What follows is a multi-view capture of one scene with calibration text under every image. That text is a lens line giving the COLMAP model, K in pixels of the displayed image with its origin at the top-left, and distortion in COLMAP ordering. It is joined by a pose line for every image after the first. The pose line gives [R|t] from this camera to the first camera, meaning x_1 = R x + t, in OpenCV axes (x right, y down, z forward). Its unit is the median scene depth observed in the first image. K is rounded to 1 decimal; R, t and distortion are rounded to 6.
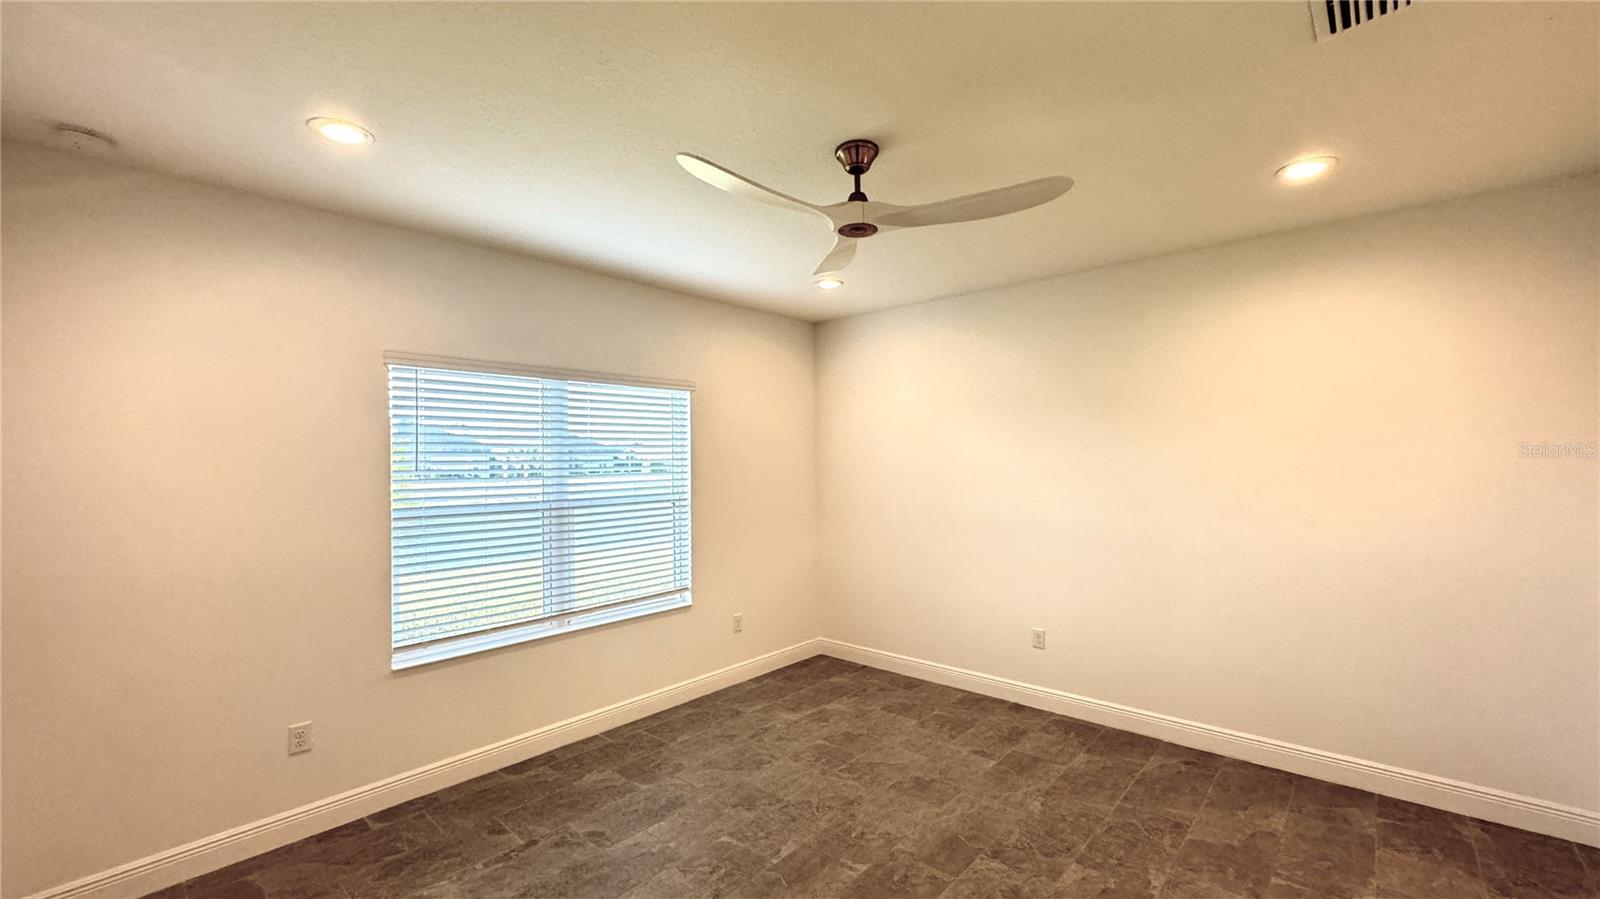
lens RADIAL K [[640.4, 0, 801.2], [0, 640.4, 448.0], [0, 0, 1]] dist [-0.008067, 0.000377]
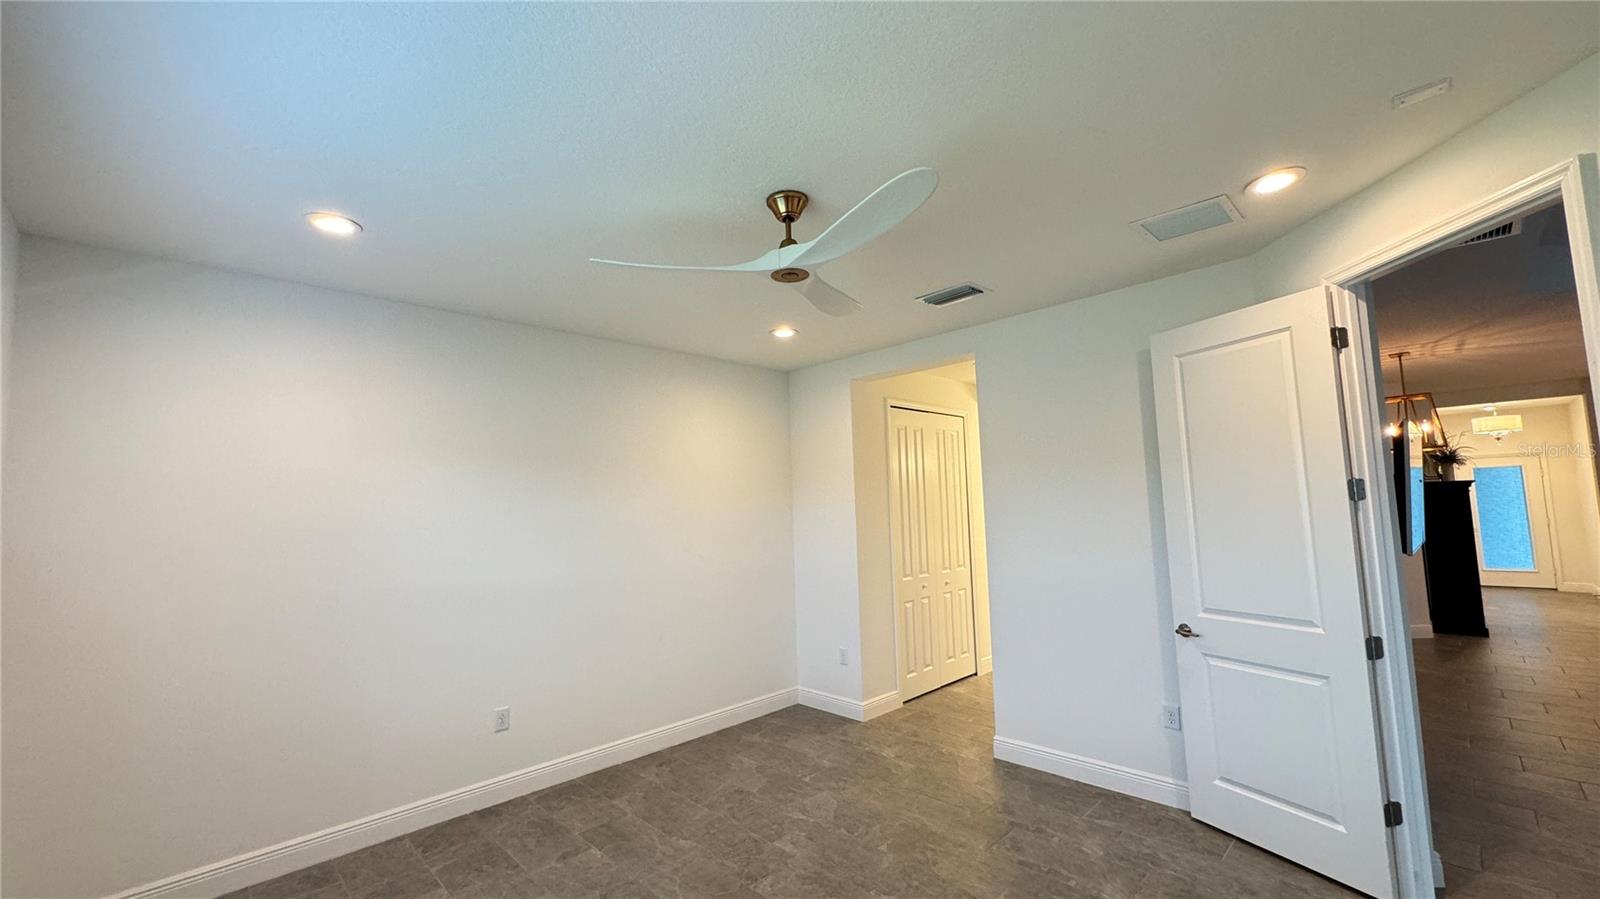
lens RADIAL K [[640.4, 0, 800.8], [0, 640.4, 447.8], [0, 0, 1]] dist [-0.008067, 0.000377]
pose [[0.055784, 0.104768, 0.992931, -0.618252], [0.016512, 0.994247, -0.105835, 0.034352], [-0.998306, 0.022299, 0.053733, 0.648606]]
